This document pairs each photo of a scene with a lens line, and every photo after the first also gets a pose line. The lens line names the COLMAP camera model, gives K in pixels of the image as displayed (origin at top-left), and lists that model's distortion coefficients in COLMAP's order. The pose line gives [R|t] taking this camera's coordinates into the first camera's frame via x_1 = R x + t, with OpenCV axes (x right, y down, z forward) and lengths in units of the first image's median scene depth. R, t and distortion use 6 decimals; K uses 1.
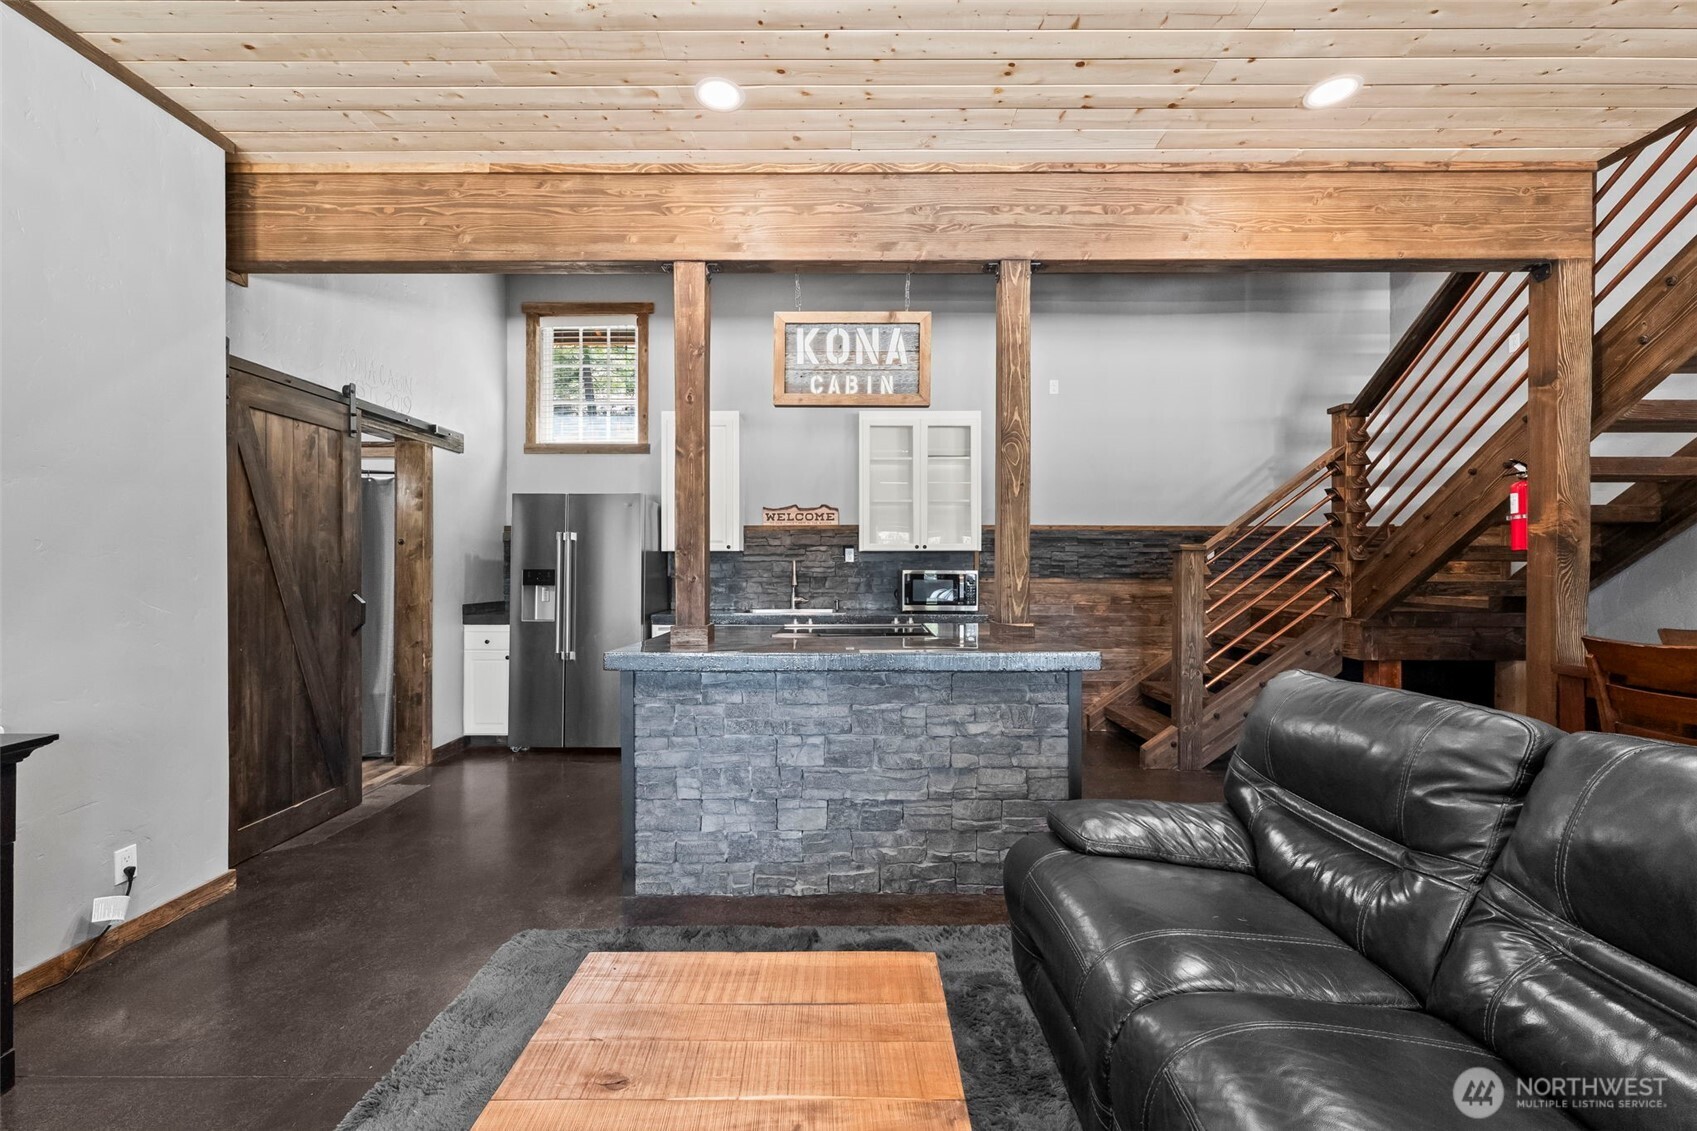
lens RADIAL K [[702.6, 0, 846.8], [0, 702.6, 565.5], [0, 0, 1]] dist [0.002392, 0.000232]
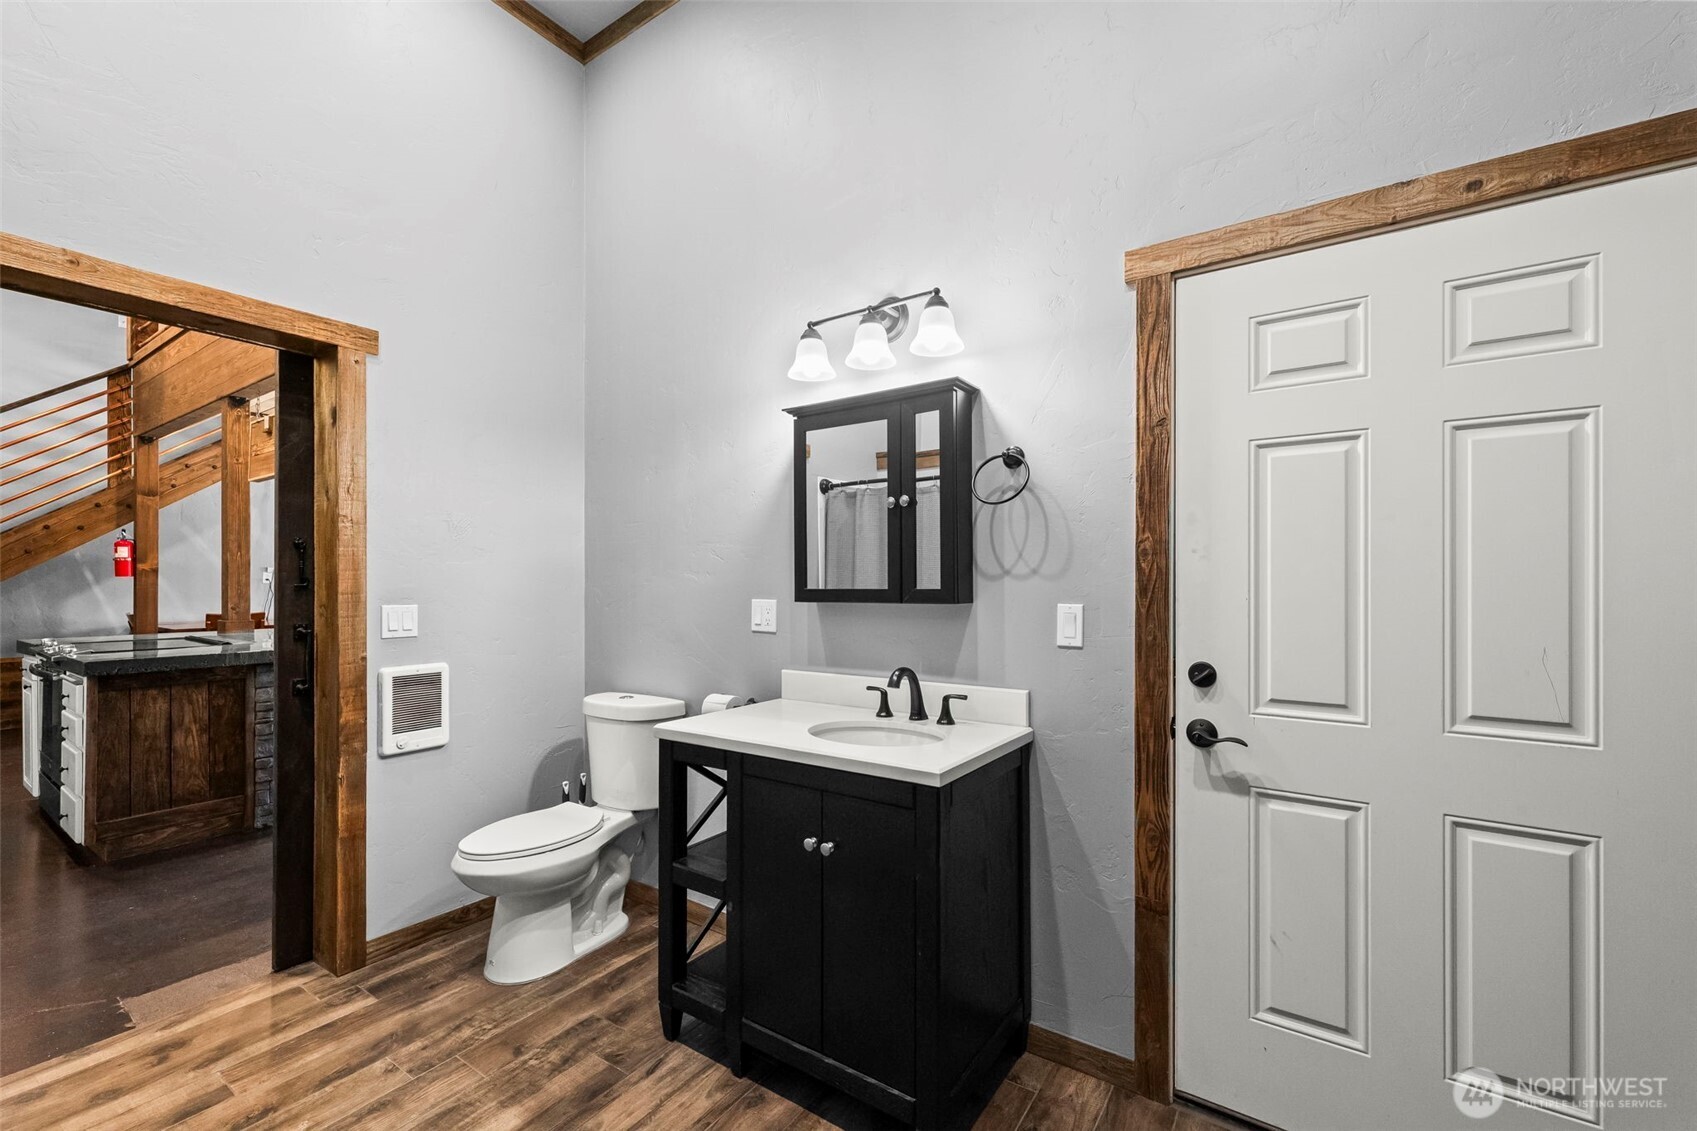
lens RADIAL K [[695.5, 0, 859.5], [0, 695.5, 583.4], [0, 0, 1]] dist [0.002486, 0.000176]
pose [[-0.833081, -0.000399, 0.553150, -1.836178], [-0.000166, 1.000000, 0.000472, -0.005205], [-0.553150, 0.000302, -0.833081, 1.542607]]
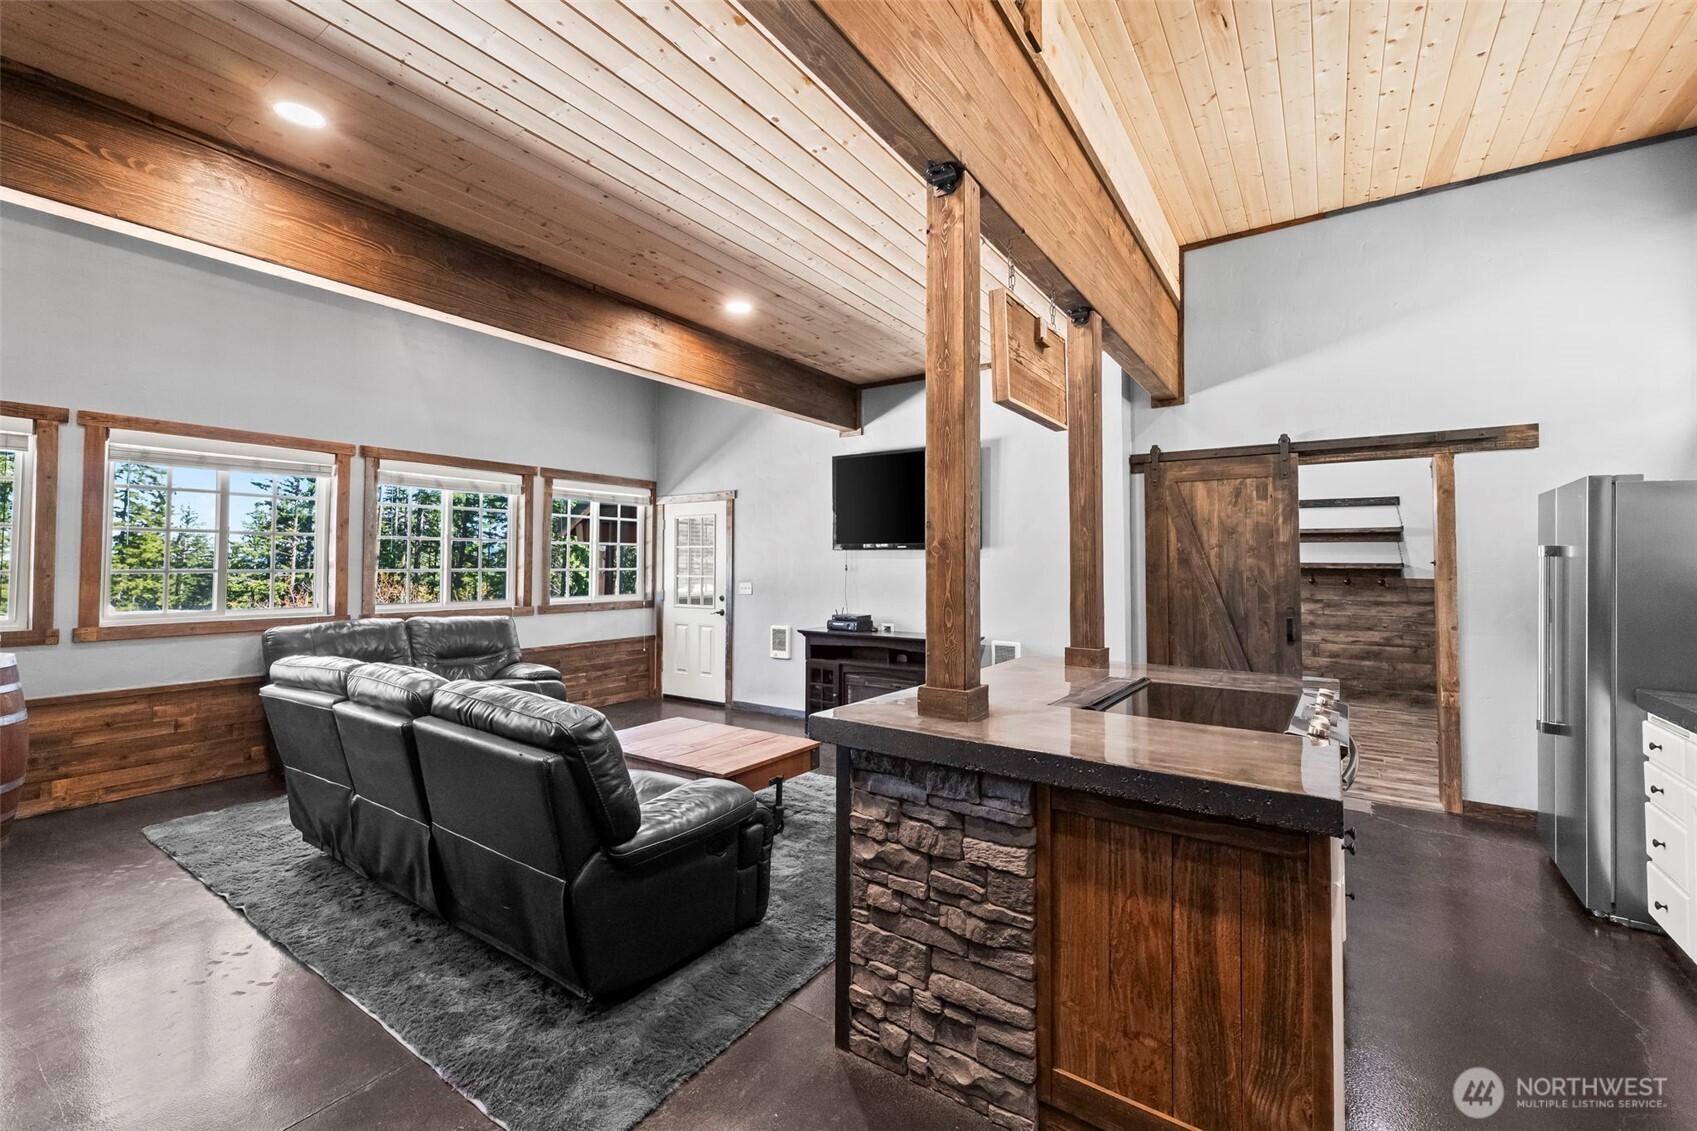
lens RADIAL K [[703.9, 0, 848.0], [0, 703.9, 536.4], [0, 0, 1]] dist [0.002899, 0.000308]
pose [[-0.564067, -0.035386, -0.824970, 0.872296], [-0.005944, 0.999229, -0.038797, -0.040196], [0.825707, -0.016981, -0.563843, 1.308900]]
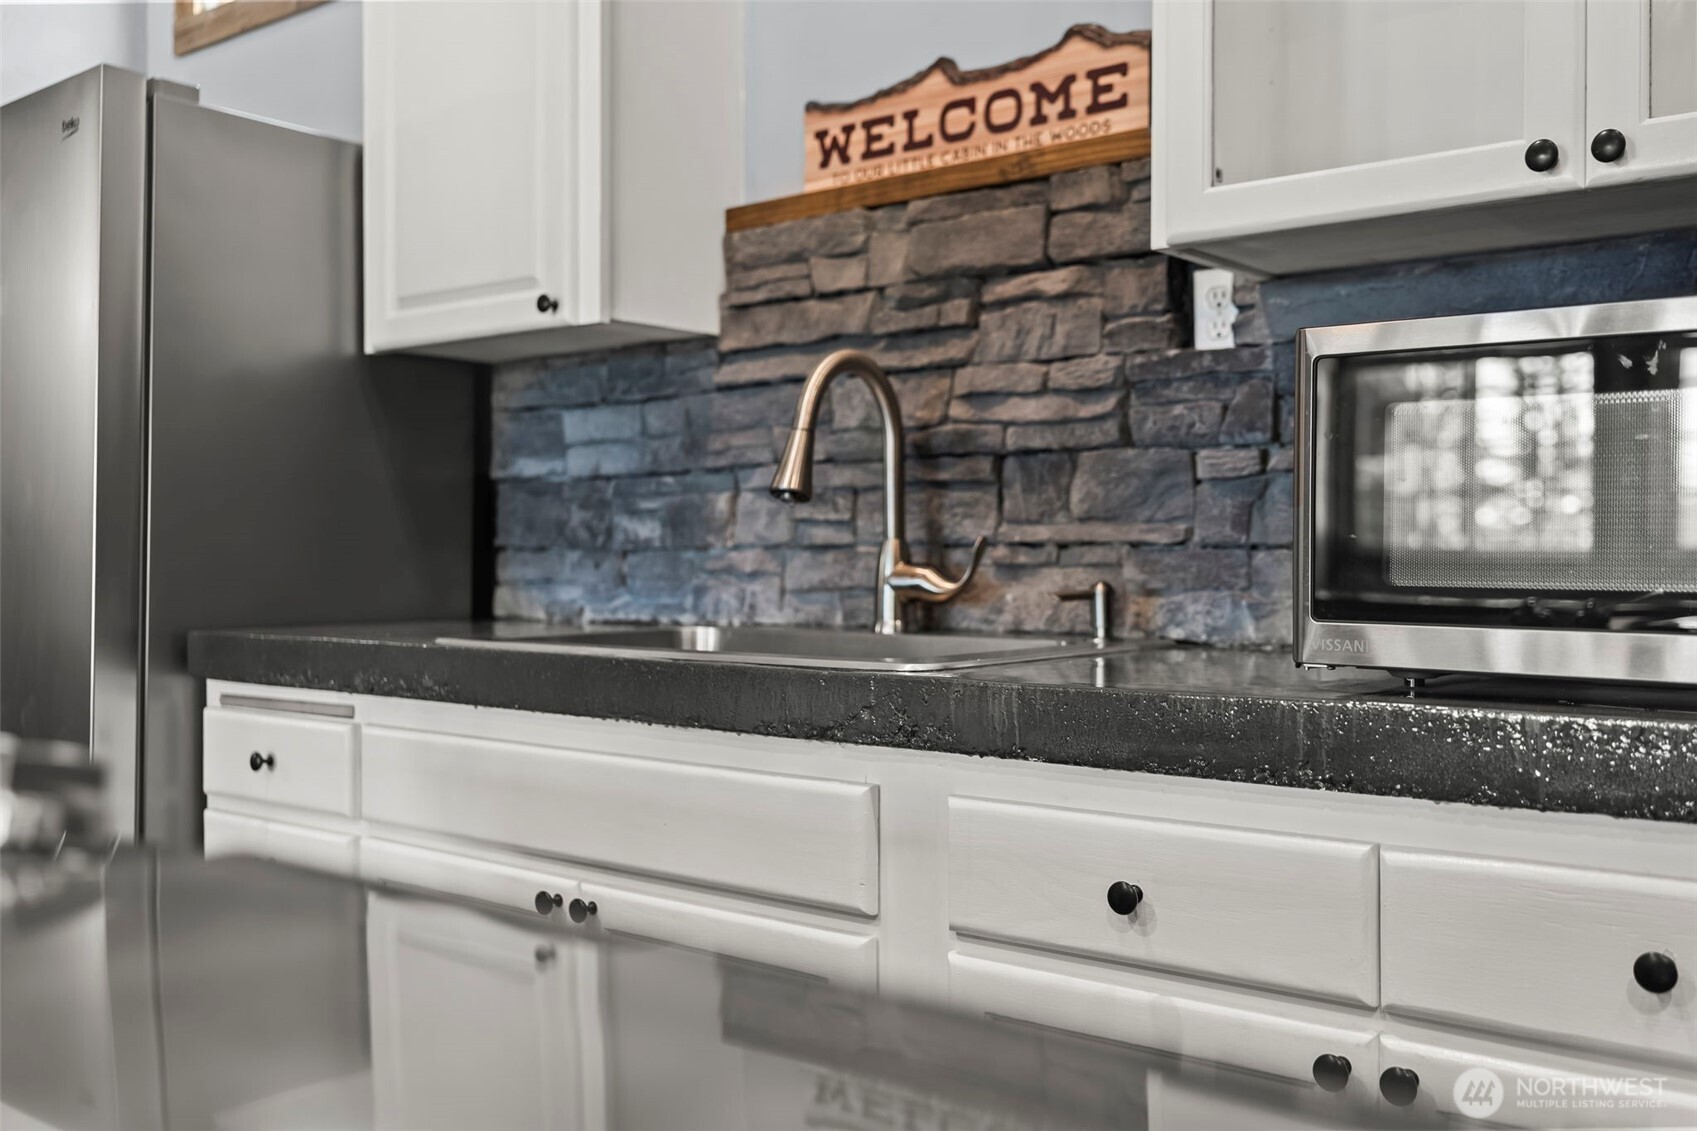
lens RADIAL K [[1642.4, 0, 848.5], [0, 1642.4, 565.5], [0, 0, 1]] dist [0.000704, -0.005716]
pose [[0.771473, 0.006713, -0.636226, 0.325738], [0.003801, 0.999878, 0.015159, 0.069035], [0.636250, -0.014113, 0.771354, 1.205337]]
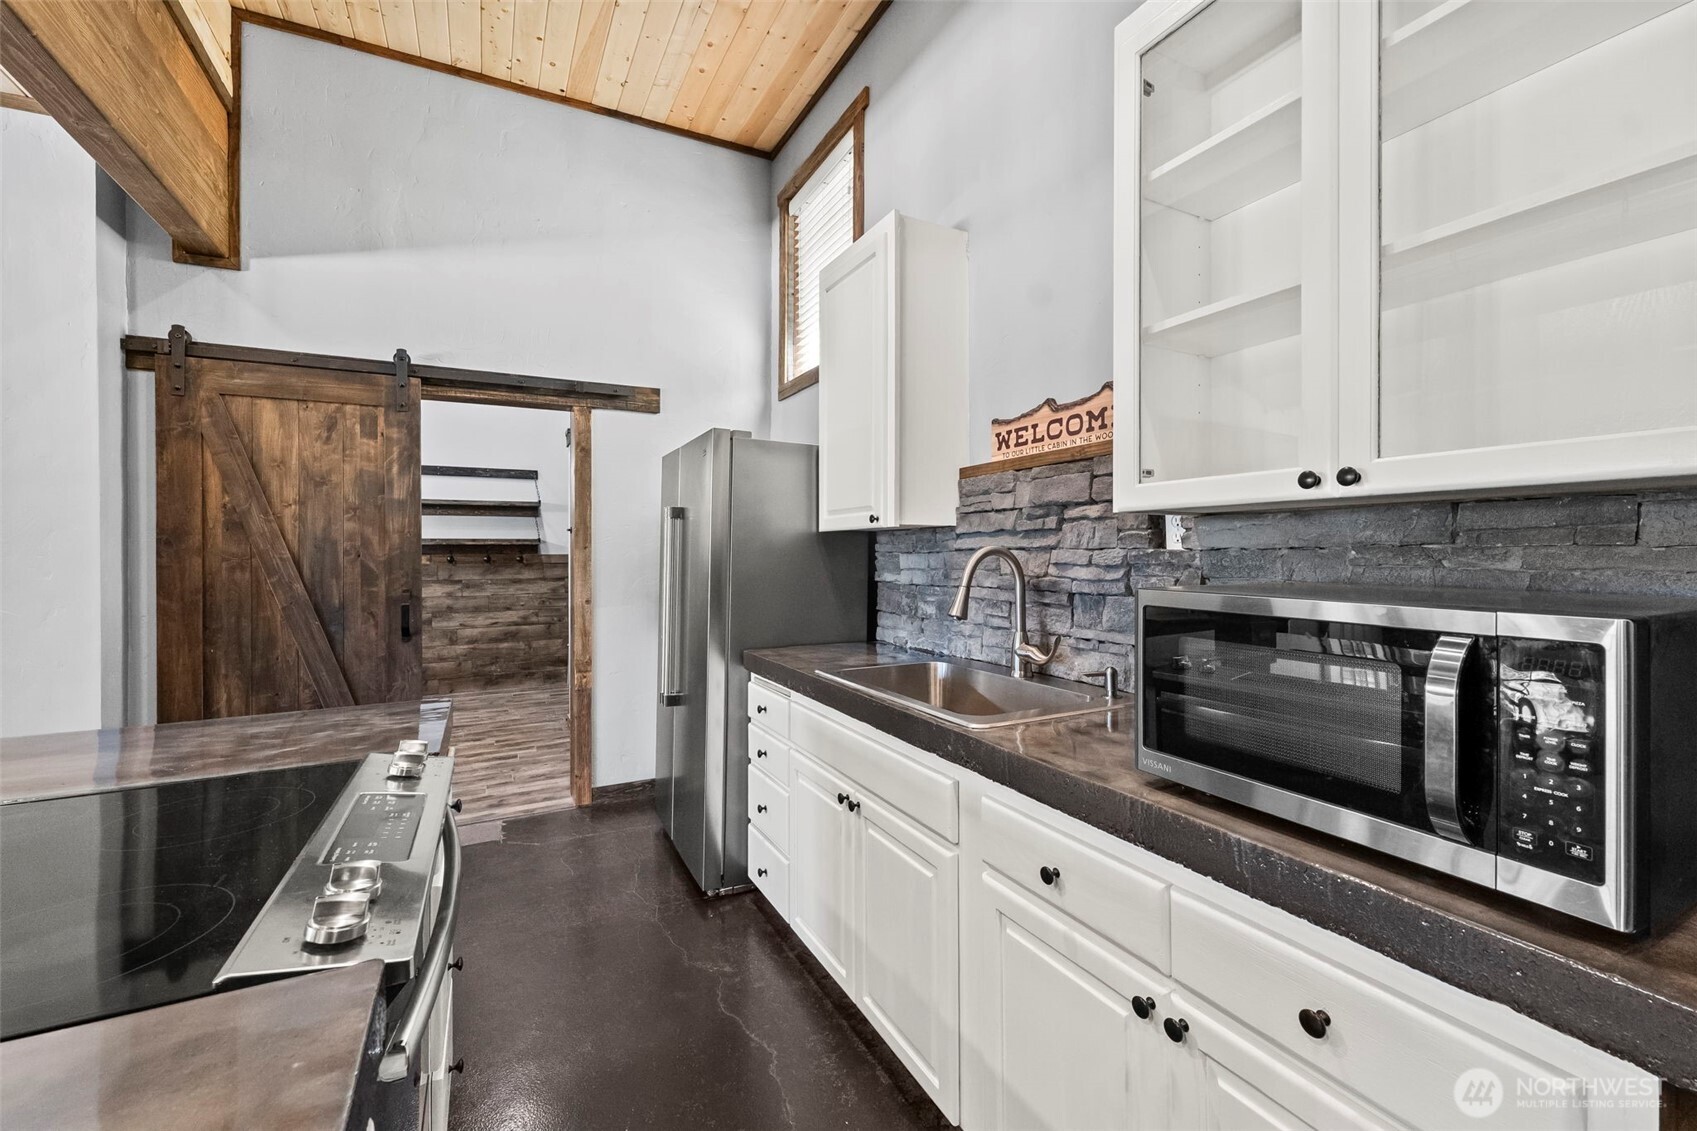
lens RADIAL K [[700.5, 0, 846.6], [0, 700.5, 546.9], [0, 0, 1]] dist [0.001950, 0.000351]
pose [[0.463053, -0.006737, -0.886305, 0.383994], [0.006609, 0.999970, -0.004148, -0.011019], [0.886306, -0.003937, 0.463084, 1.338058]]
